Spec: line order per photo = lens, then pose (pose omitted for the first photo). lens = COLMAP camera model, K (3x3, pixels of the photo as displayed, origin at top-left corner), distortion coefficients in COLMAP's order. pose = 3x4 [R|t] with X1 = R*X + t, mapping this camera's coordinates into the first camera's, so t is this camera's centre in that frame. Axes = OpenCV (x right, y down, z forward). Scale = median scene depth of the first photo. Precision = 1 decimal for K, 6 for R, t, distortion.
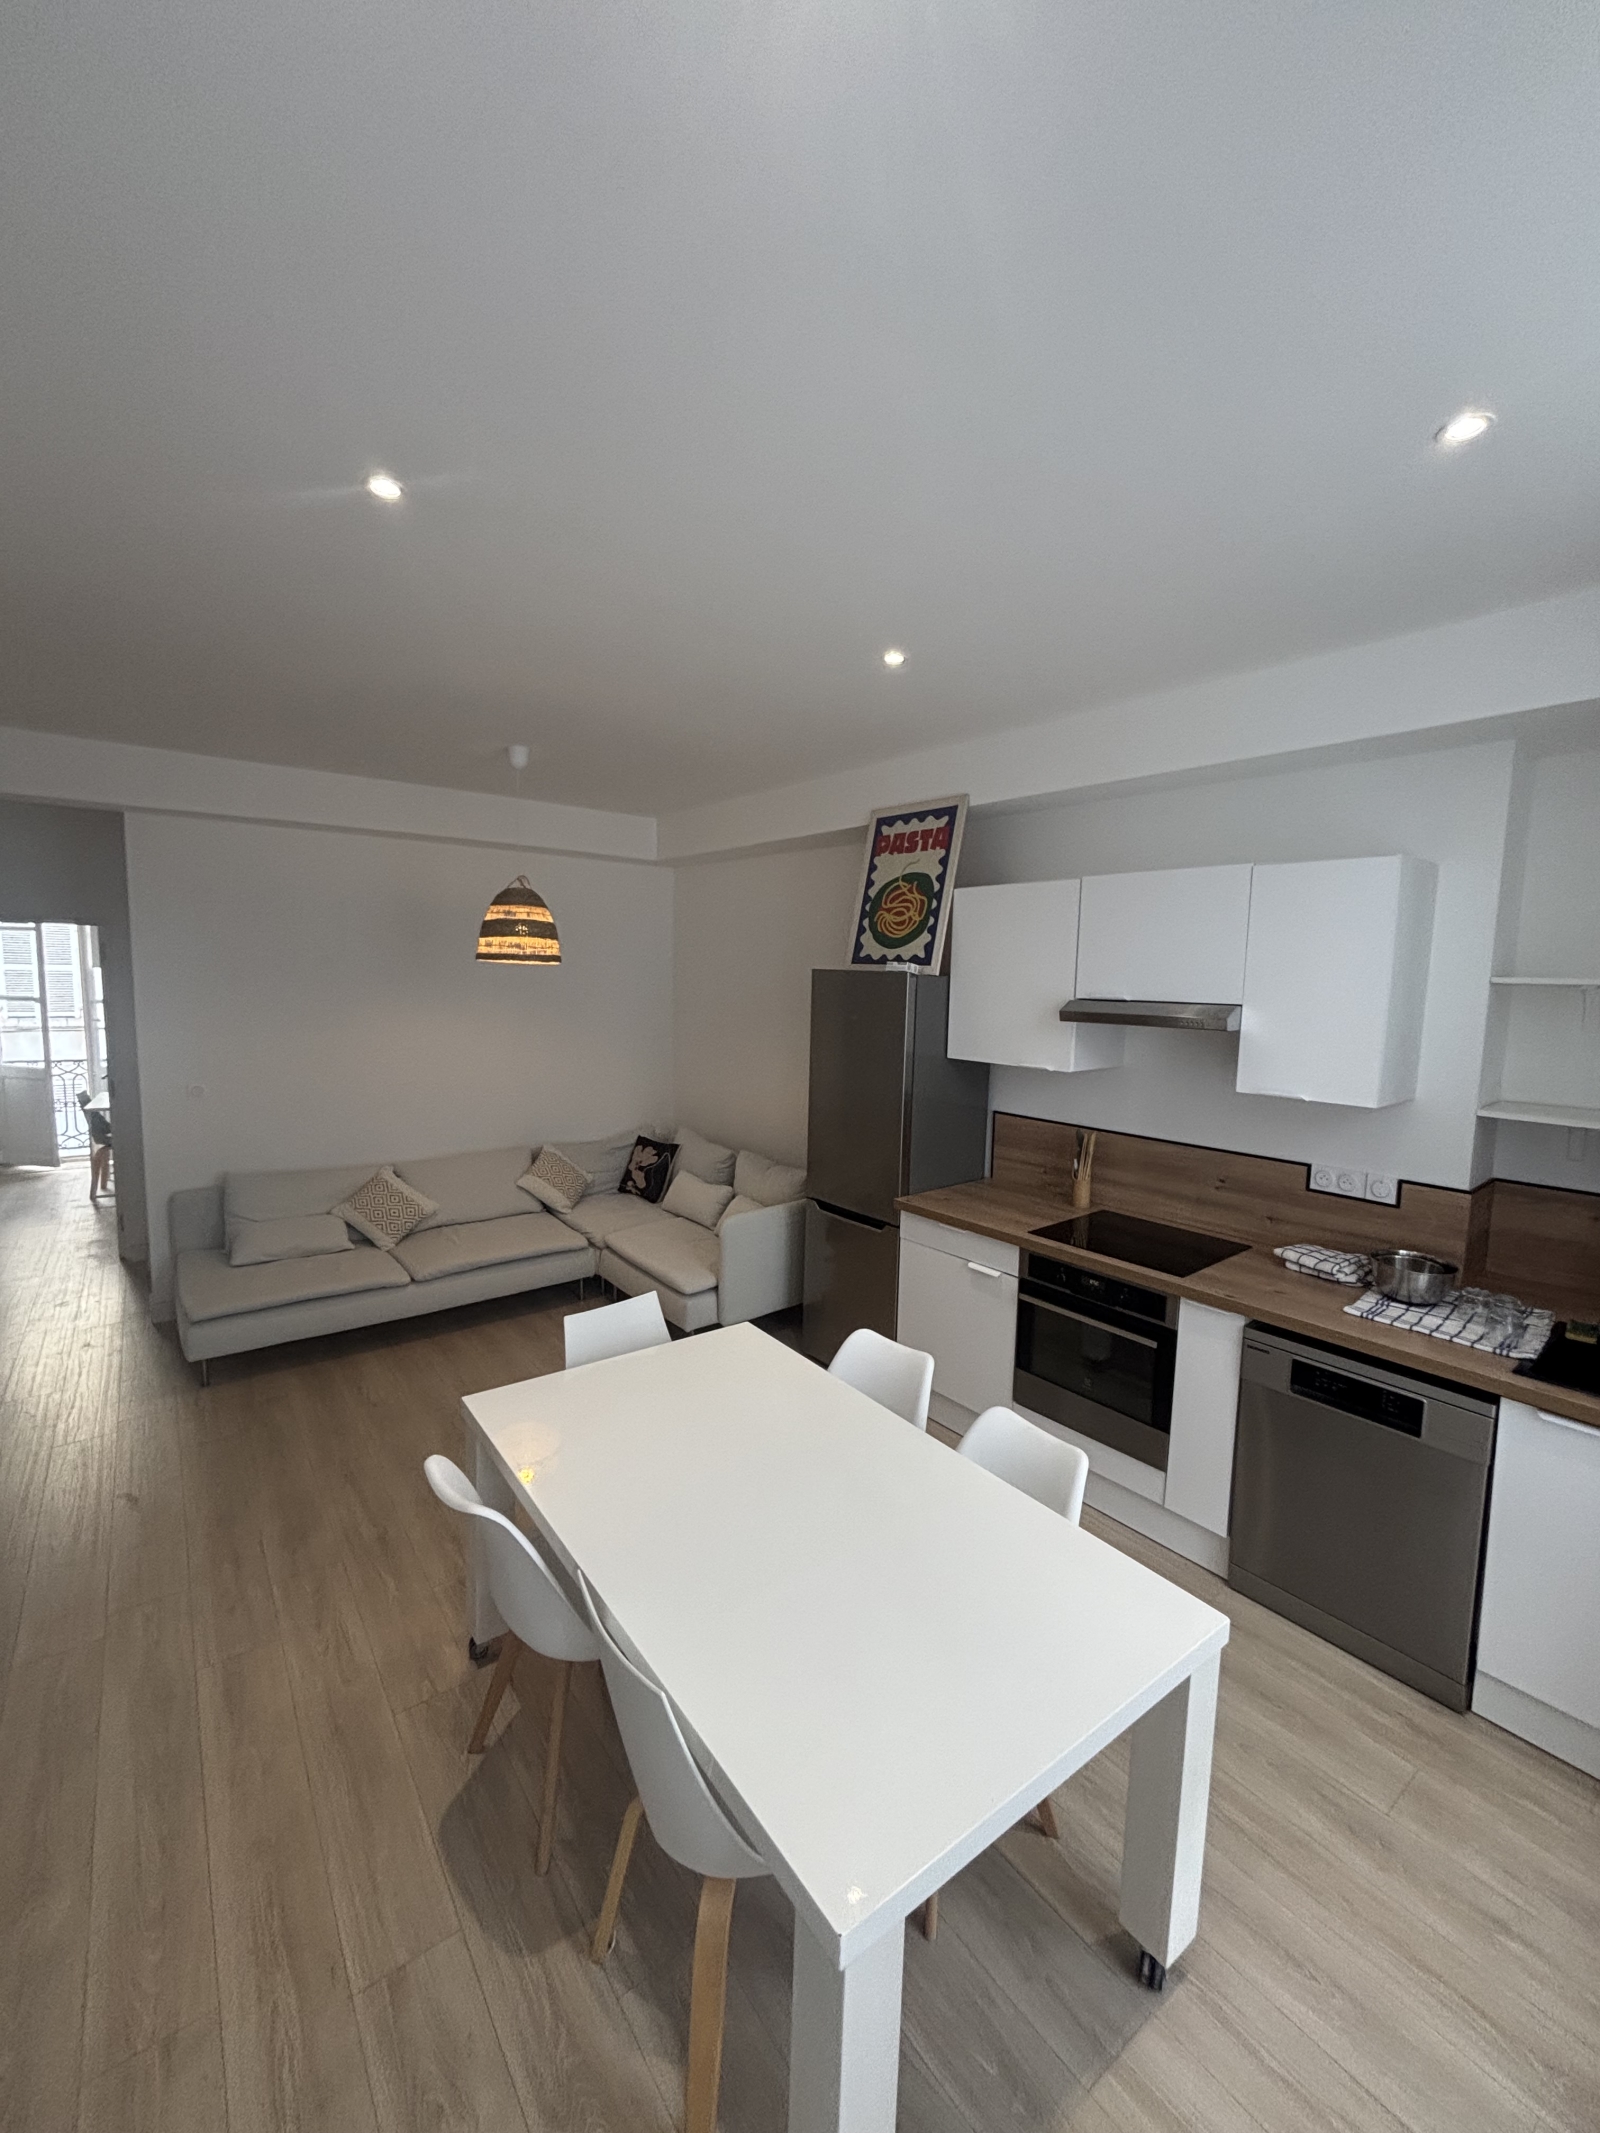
lens RADIAL K [[846.1, 0, 796.0], [0, 846.1, 1076.7], [0, 0, 1]] dist [-0.000956, -0.000710]
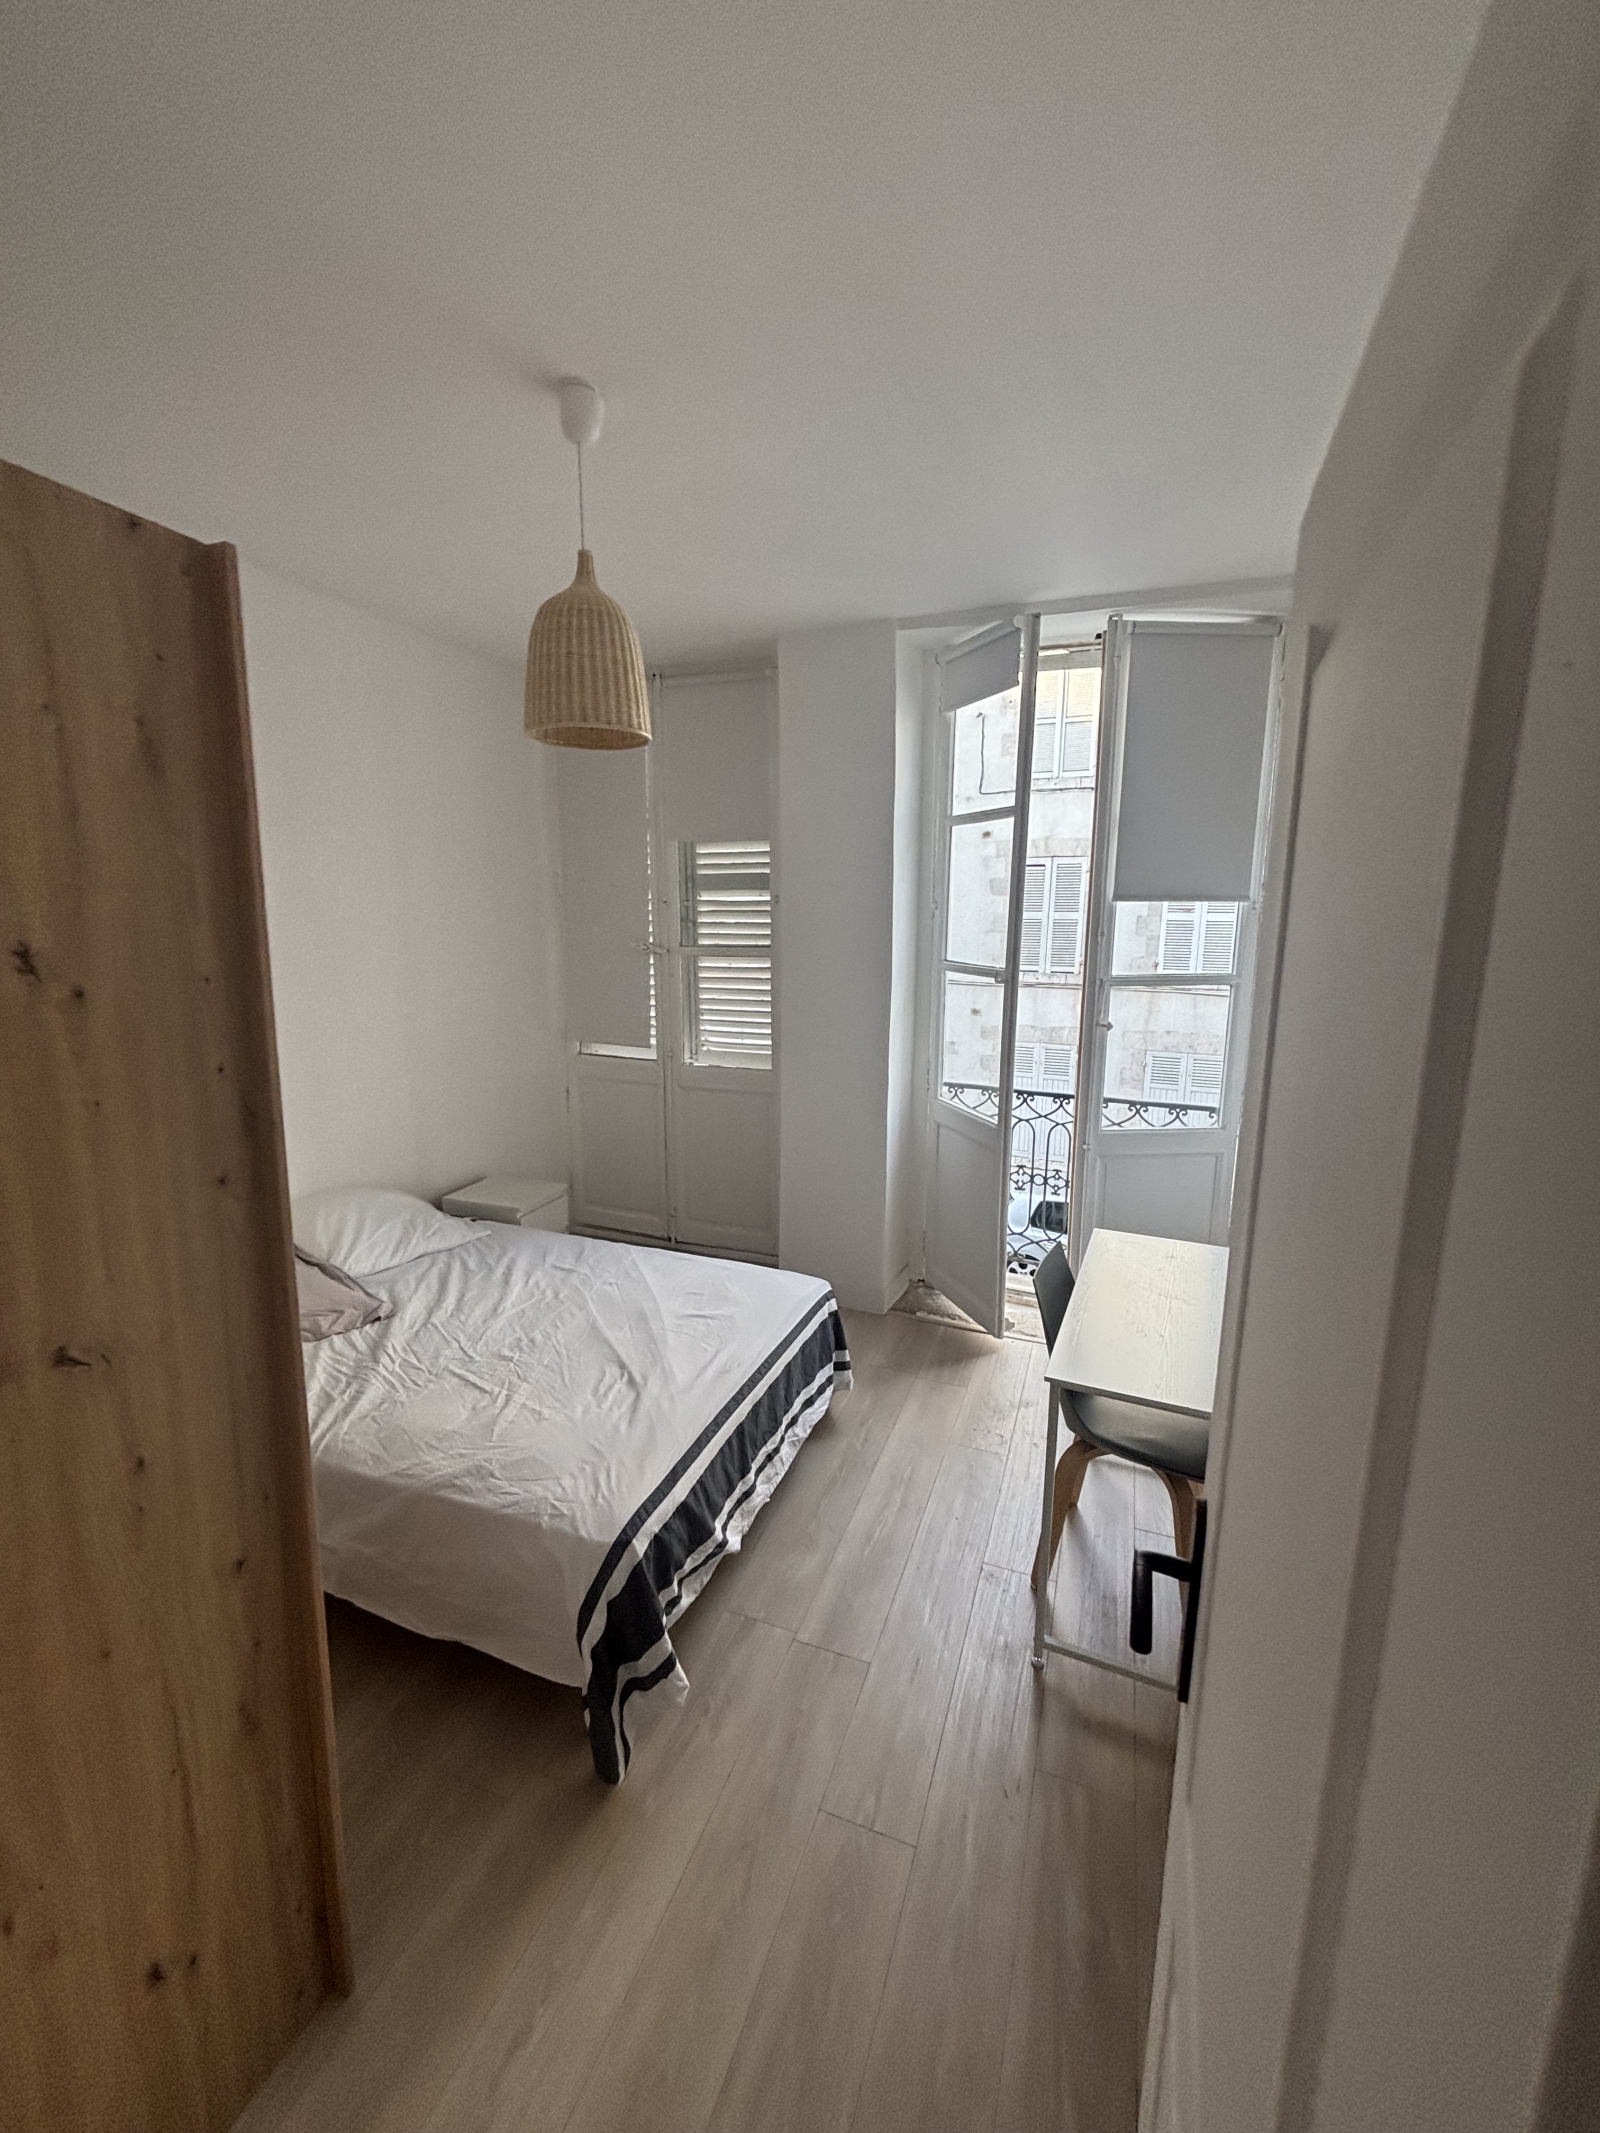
lens RADIAL K [[846.1, 0, 796.0], [0, 846.1, 1076.7], [0, 0, 1]] dist [-0.000956, -0.000710]
pose [[0.520519, 0.135638, -0.843008, -1.449456], [-0.086093, 0.990608, 0.106228, -0.176598], [0.849499, 0.017284, 0.527307, 1.710442]]
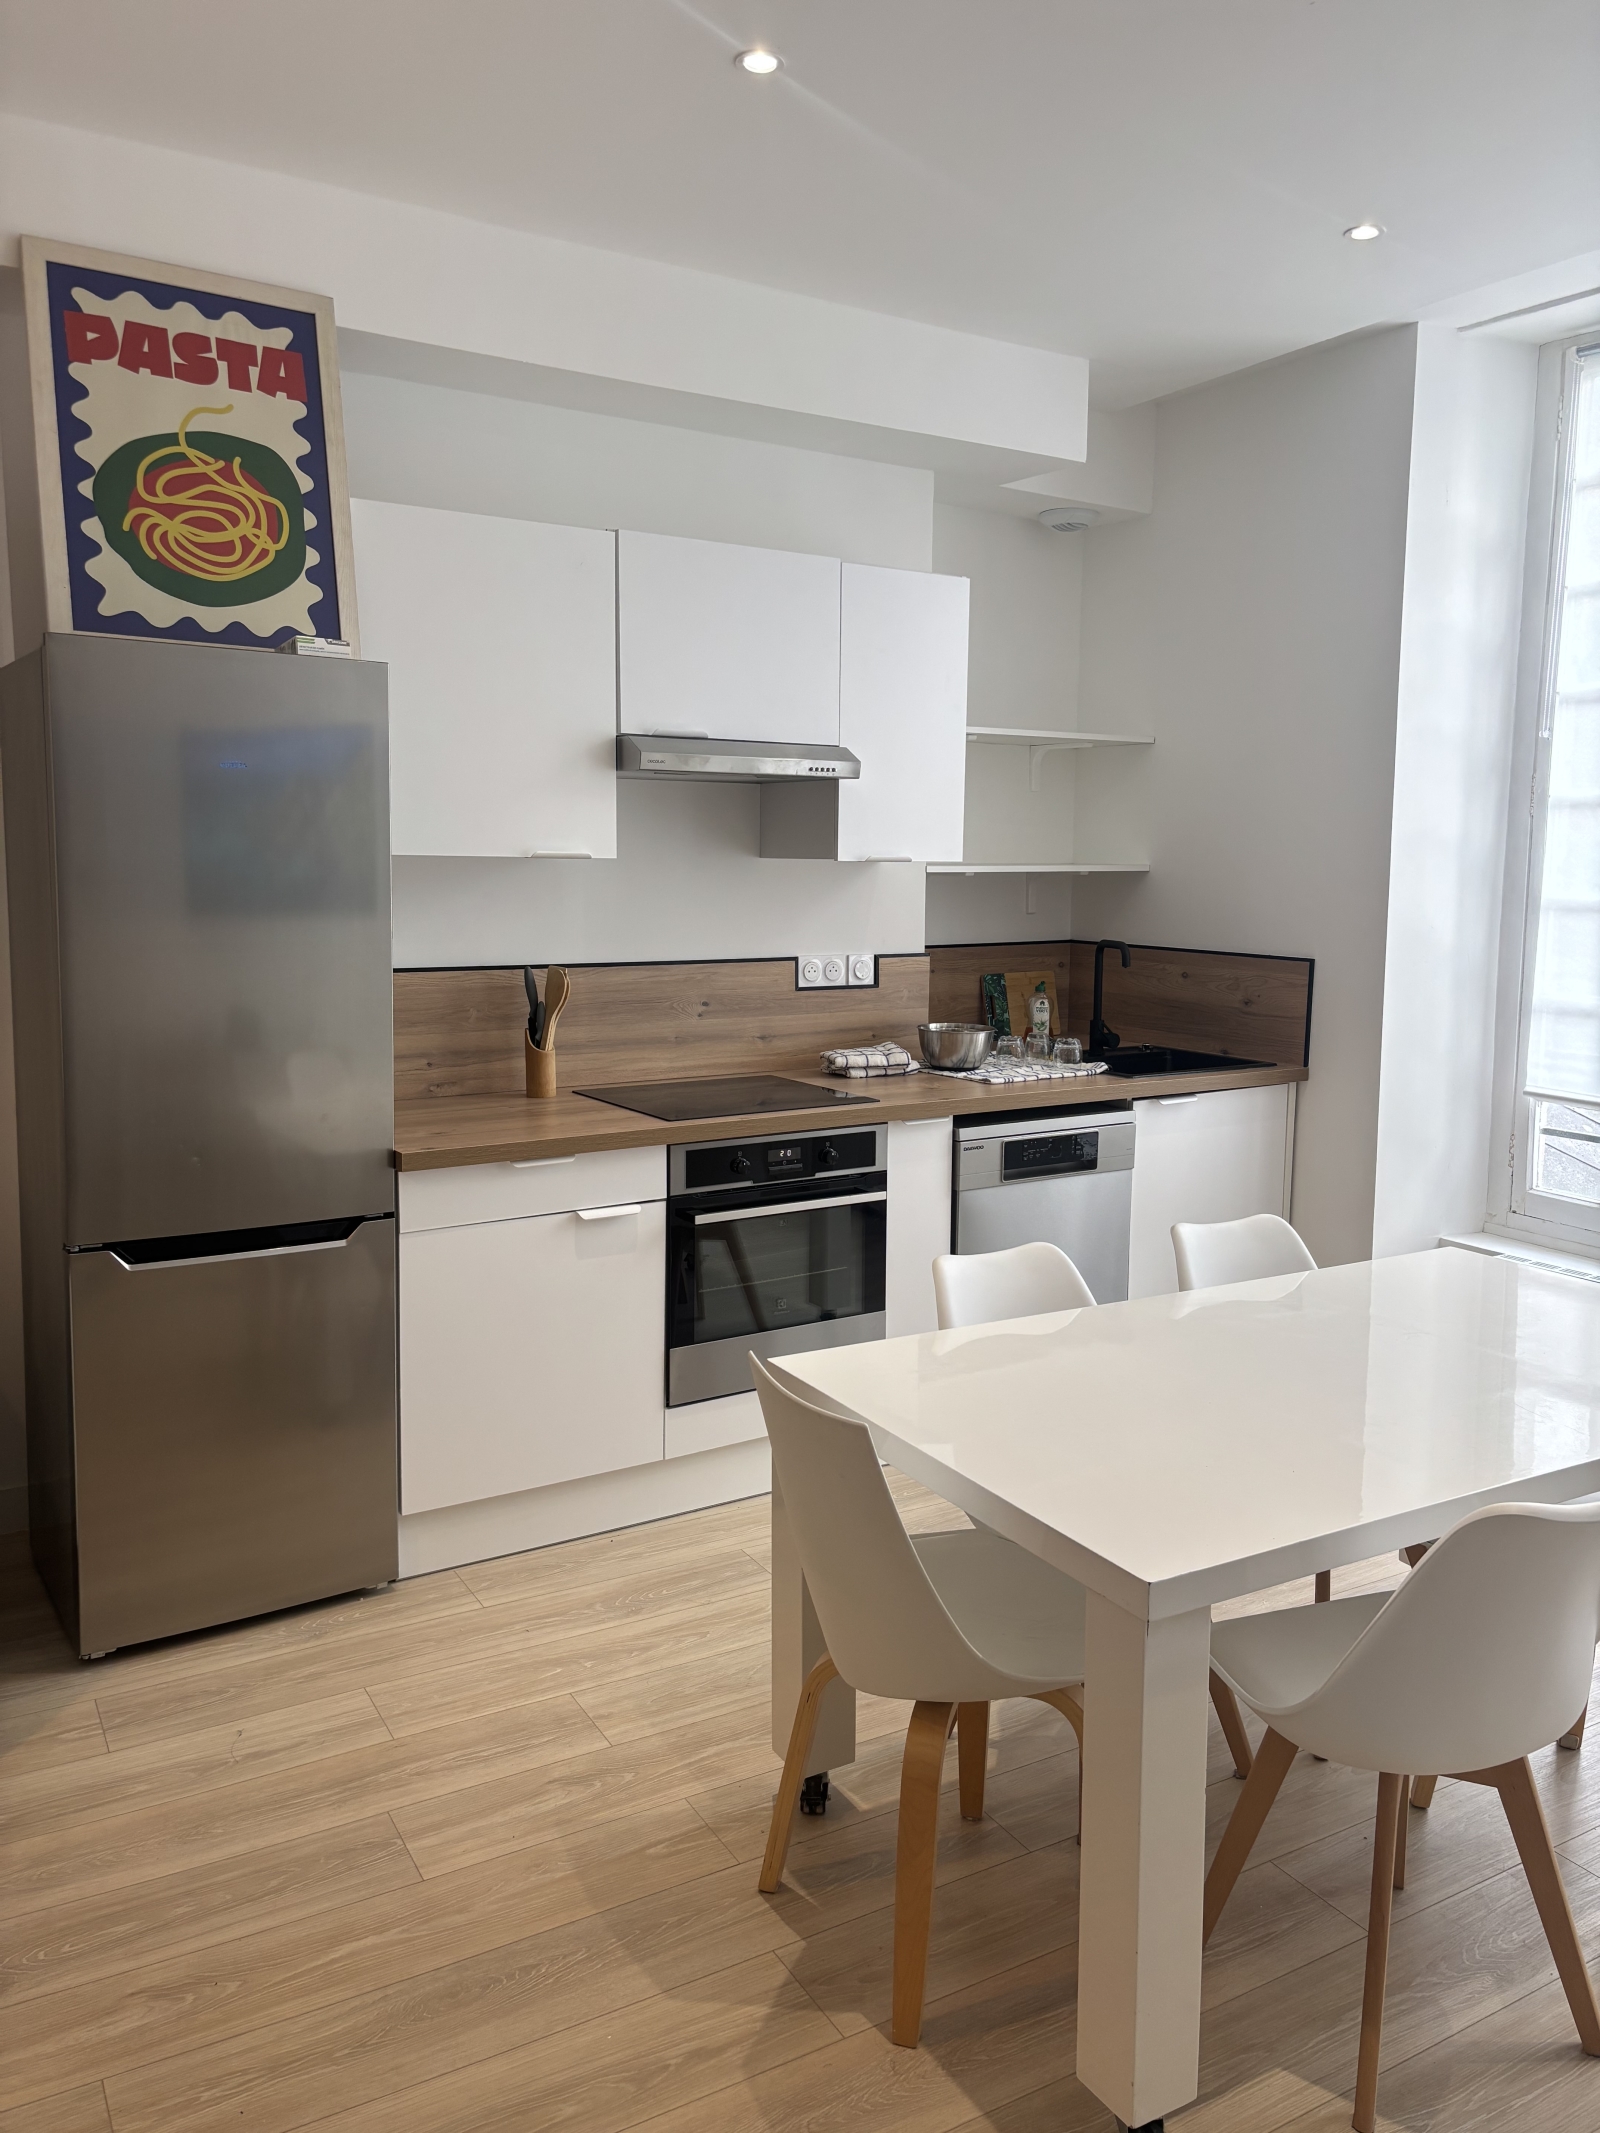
lens RADIAL K [[1577.5, 0, 800.0], [0, 1577.5, 1066.5], [0, 0, 1]] dist [0.065592, -0.090099]
pose [[0.117069, -0.145719, 0.982375, -0.886535], [0.114043, 0.984606, 0.132459, 0.007471], [-0.986554, 0.096526, 0.131885, 0.812618]]
